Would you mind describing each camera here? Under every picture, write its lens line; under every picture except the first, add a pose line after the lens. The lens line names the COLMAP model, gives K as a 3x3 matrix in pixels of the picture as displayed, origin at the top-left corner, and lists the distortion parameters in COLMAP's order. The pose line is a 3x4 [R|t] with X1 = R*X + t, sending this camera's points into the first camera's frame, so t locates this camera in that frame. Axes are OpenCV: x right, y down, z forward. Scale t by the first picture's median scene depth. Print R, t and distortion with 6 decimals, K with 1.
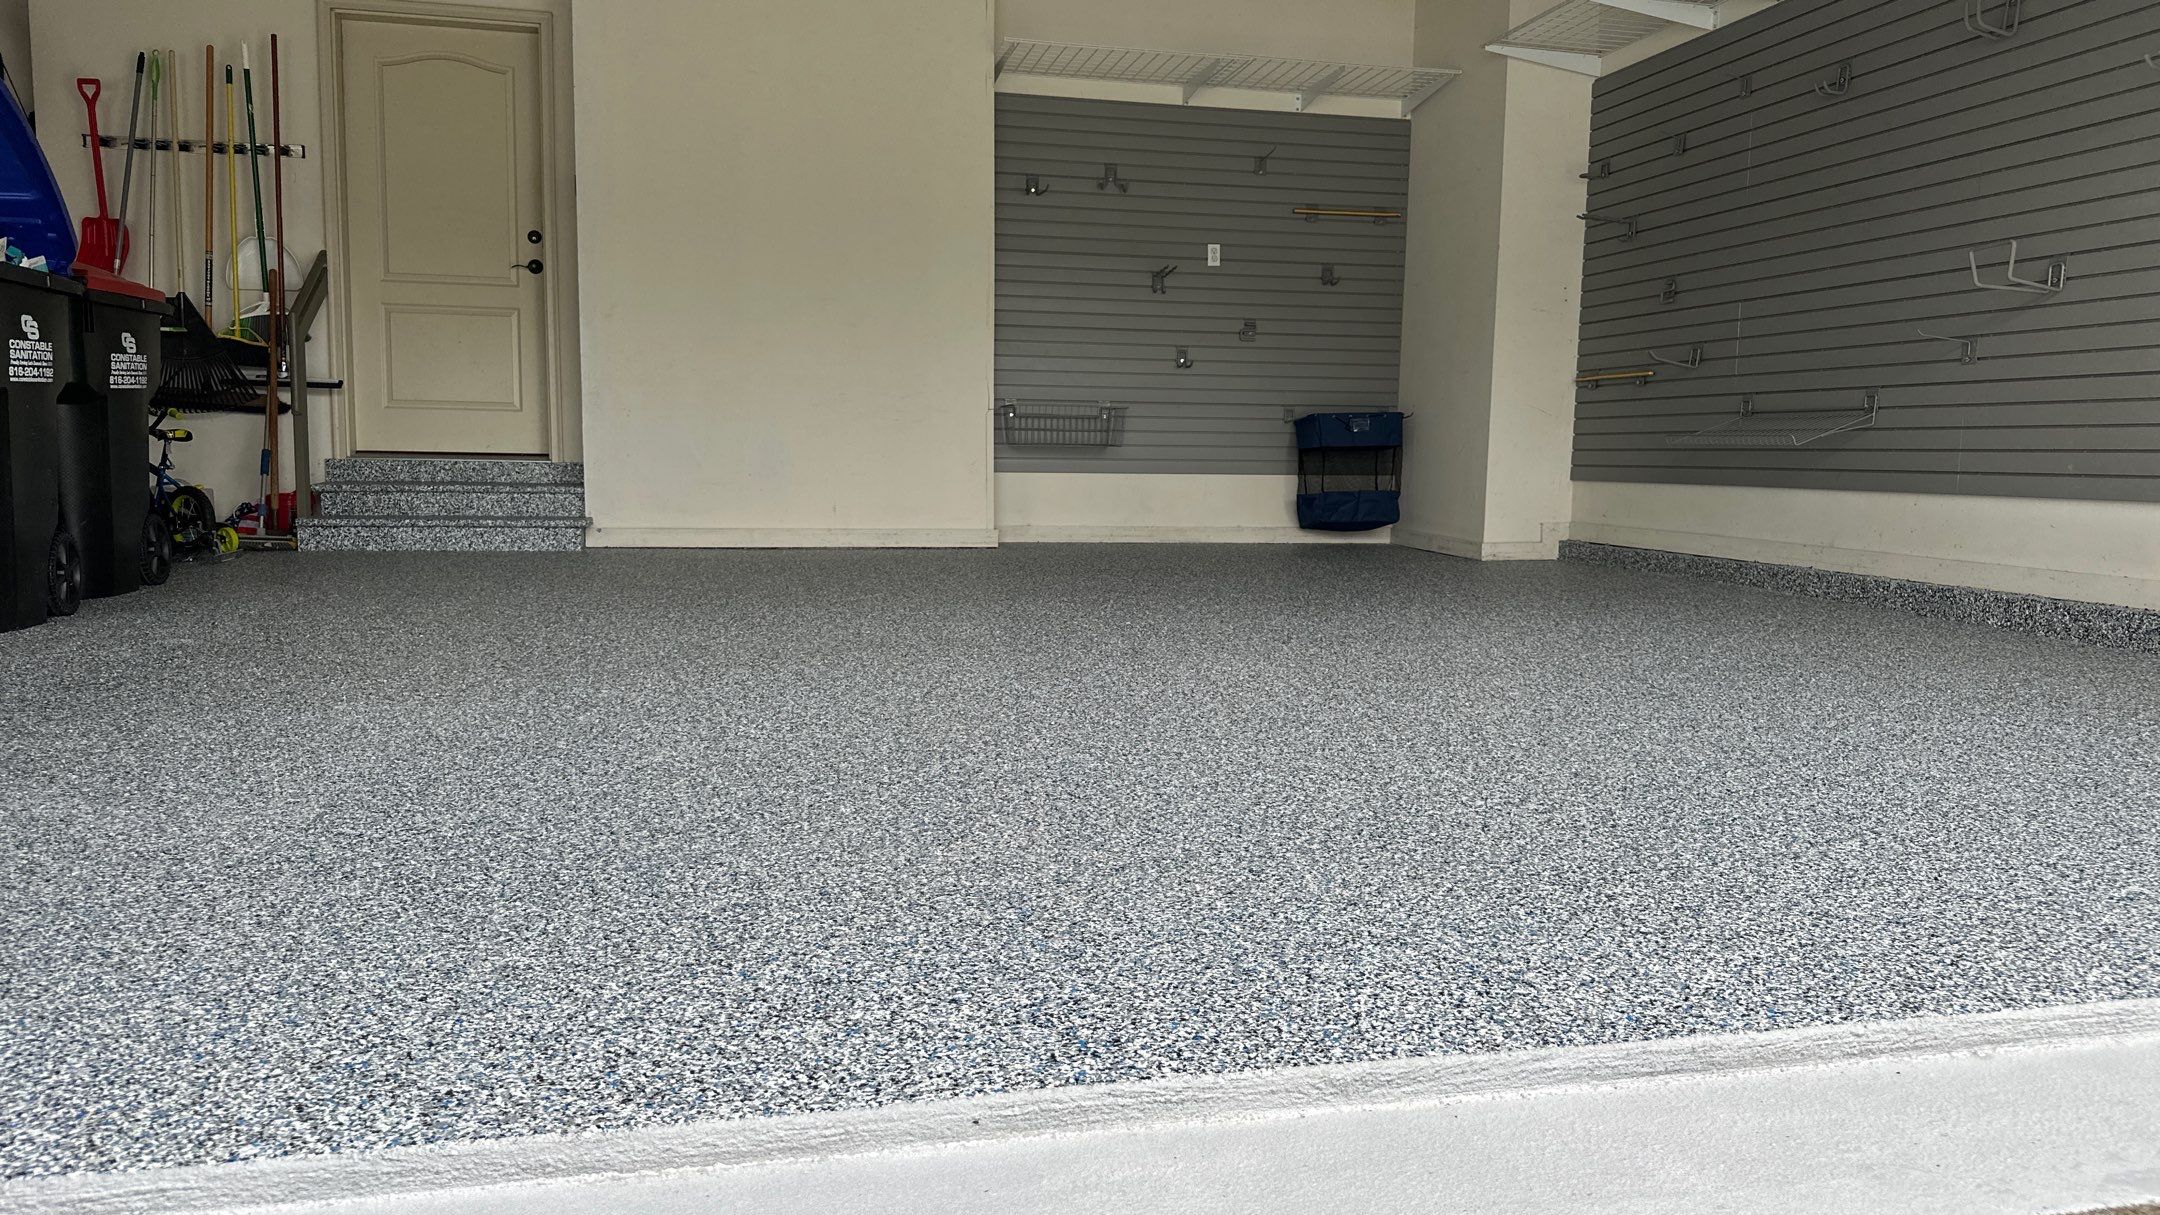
lens RADIAL K [[1507.9, 0, 1096.9], [0, 1507.9, 630.4], [0, 0, 1]] dist [0.088249, -0.135021]
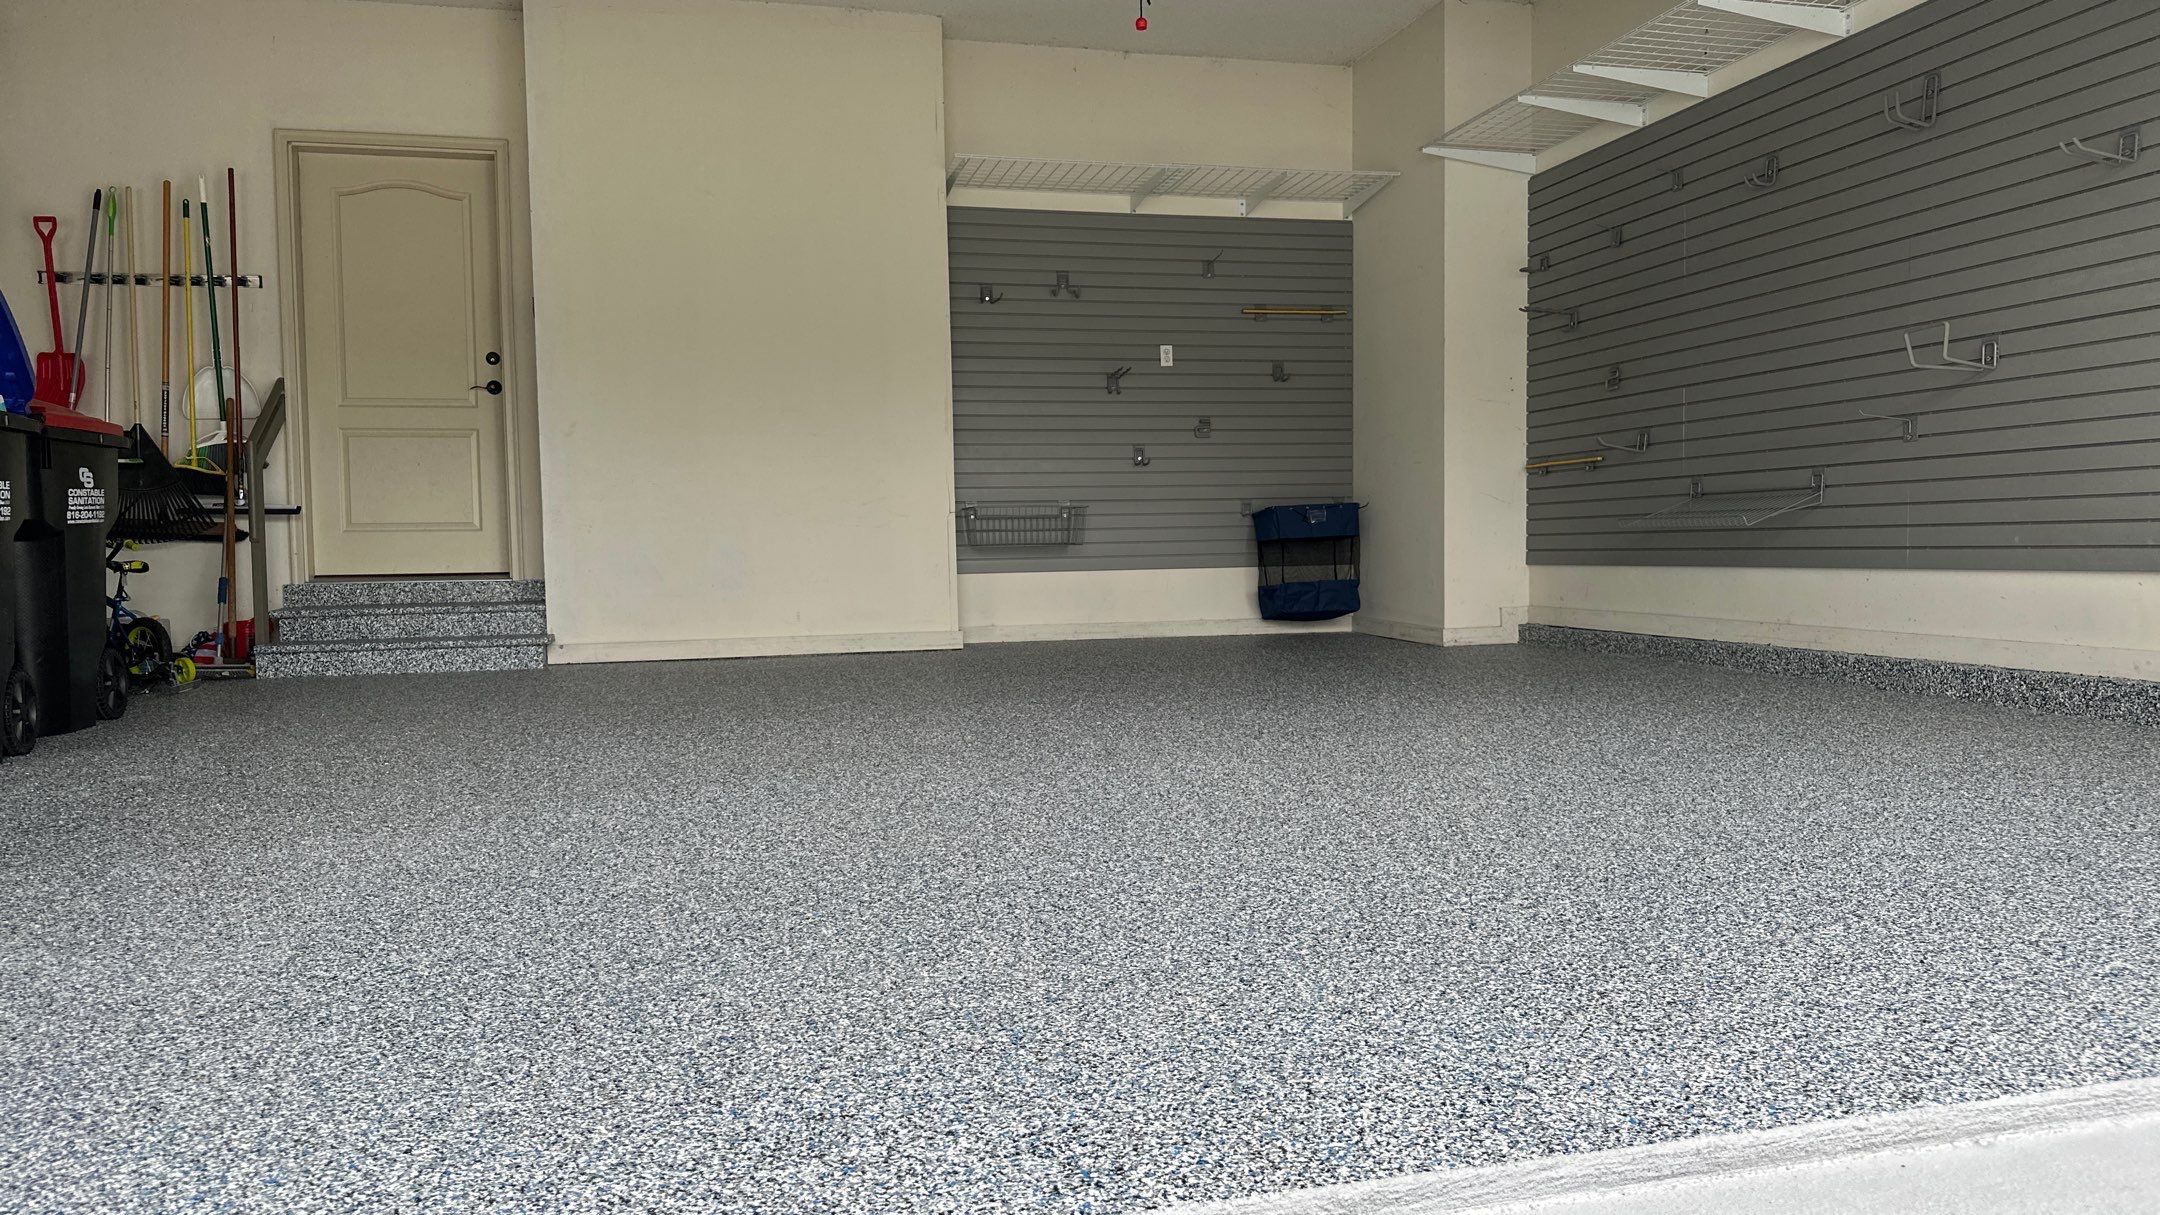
lens RADIAL K [[1507.9, 0, 1090.1], [0, 1507.9, 627.9], [0, 0, 1]] dist [0.088249, -0.135021]
pose [[0.999183, -0.033696, 0.022304, -0.003590], [0.035034, 0.997423, -0.062602, -0.003876], [-0.020137, 0.063332, 0.997789, -0.001163]]
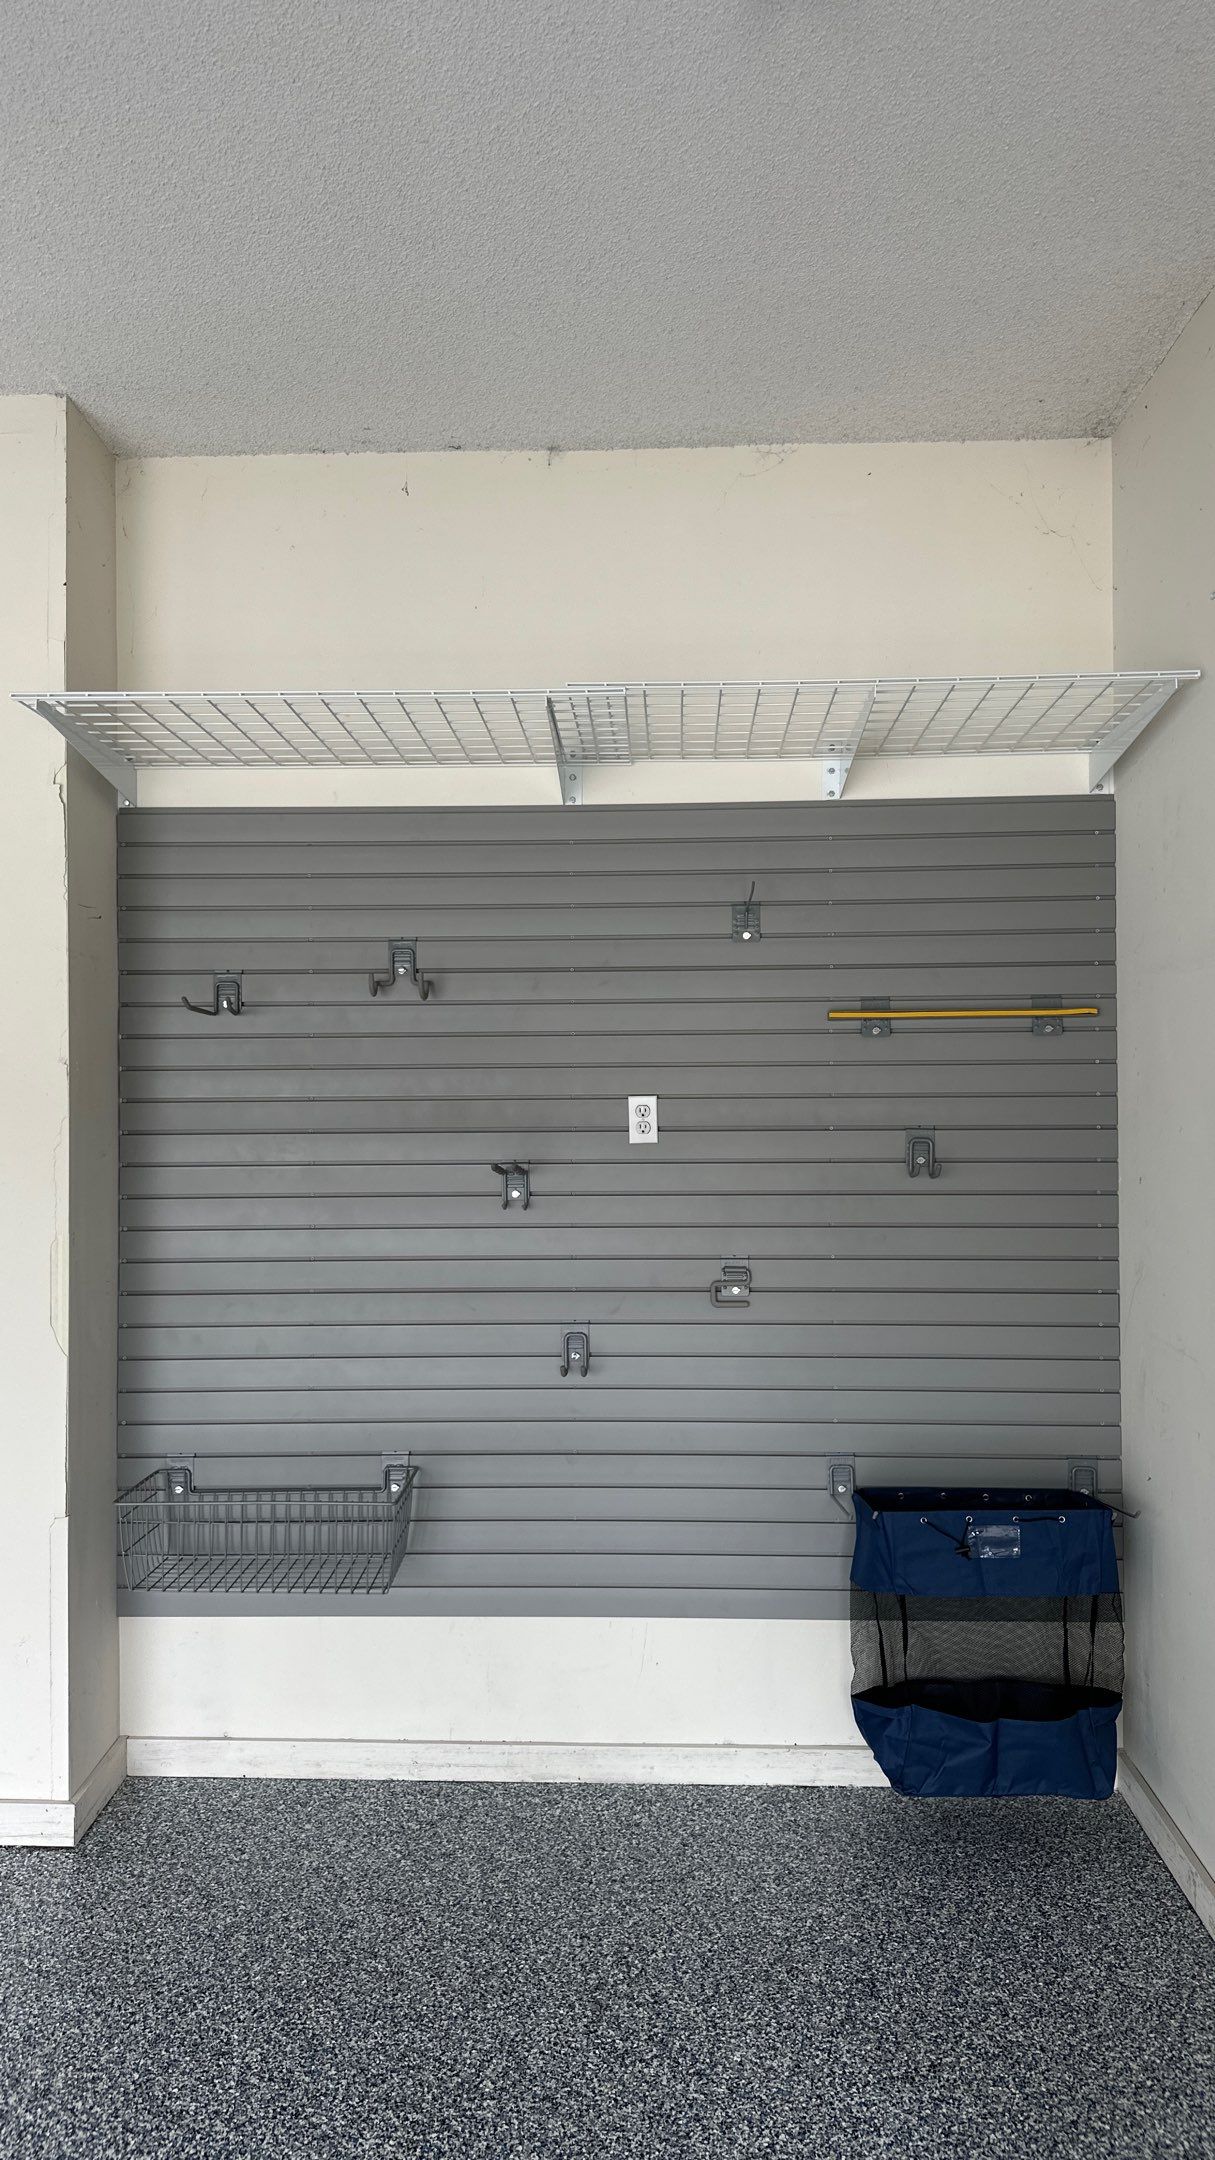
lens RADIAL K [[1507.9, 0, 611.1], [0, 1507.9, 1083.0], [0, 0, 1]] dist [0.088249, -0.135021]
pose [[0.962112, -0.023637, -0.271629, 0.220515], [-0.012916, 0.991166, -0.131999, -0.234443], [0.272349, 0.130506, 0.953307, 0.674389]]
